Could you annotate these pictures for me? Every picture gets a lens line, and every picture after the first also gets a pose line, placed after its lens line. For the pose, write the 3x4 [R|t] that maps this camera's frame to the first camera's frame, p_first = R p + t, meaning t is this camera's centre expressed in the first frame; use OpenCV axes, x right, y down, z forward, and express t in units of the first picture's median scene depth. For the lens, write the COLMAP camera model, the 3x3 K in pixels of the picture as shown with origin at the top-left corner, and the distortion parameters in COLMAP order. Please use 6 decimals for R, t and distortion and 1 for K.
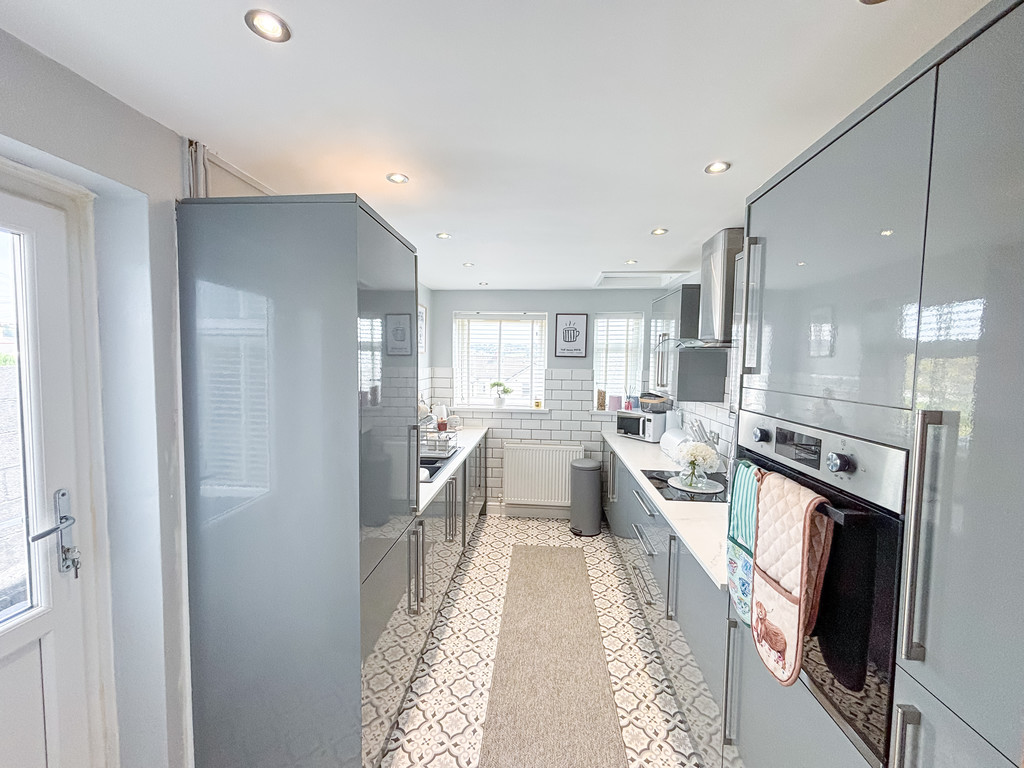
lens RADIAL K [[408.4, 0, 510.4], [0, 408.4, 381.2], [0, 0, 1]] dist [0.002943, -0.000995]
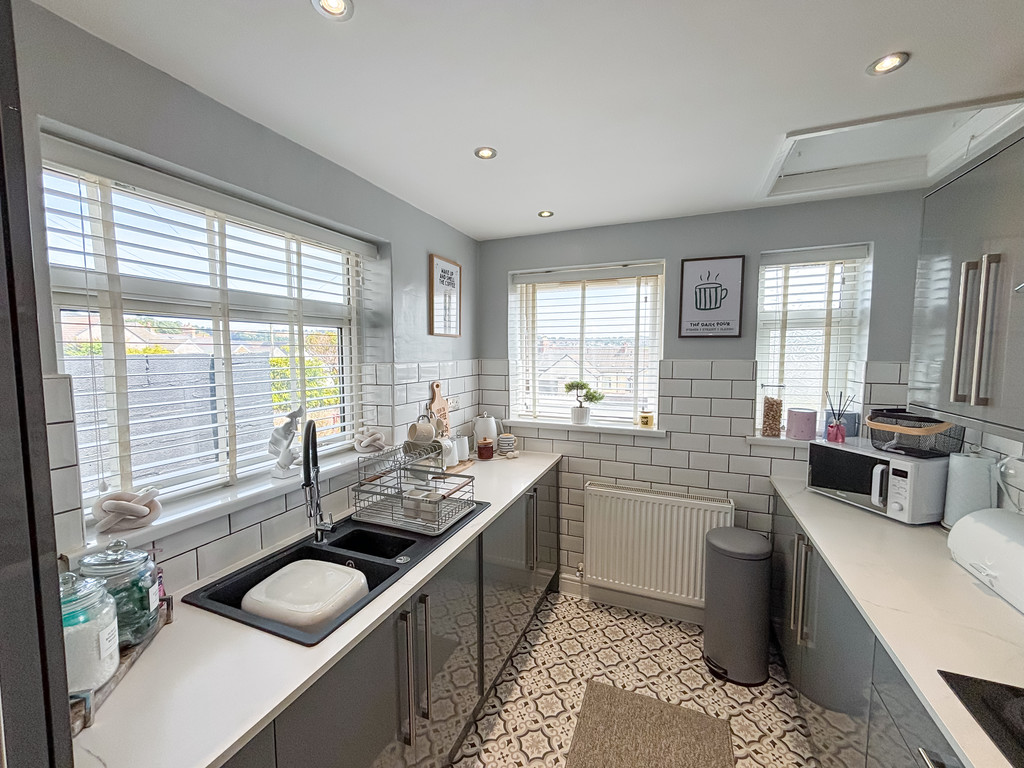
lens RADIAL K [[408.4, 0, 514.6], [0, 408.4, 383.5], [0, 0, 1]] dist [0.002943, -0.000995]
pose [[0.953588, 0.009116, -0.300976, 0.064338], [-0.002998, 0.999780, 0.020782, -0.008211], [0.301099, -0.018915, 0.953405, 0.396584]]
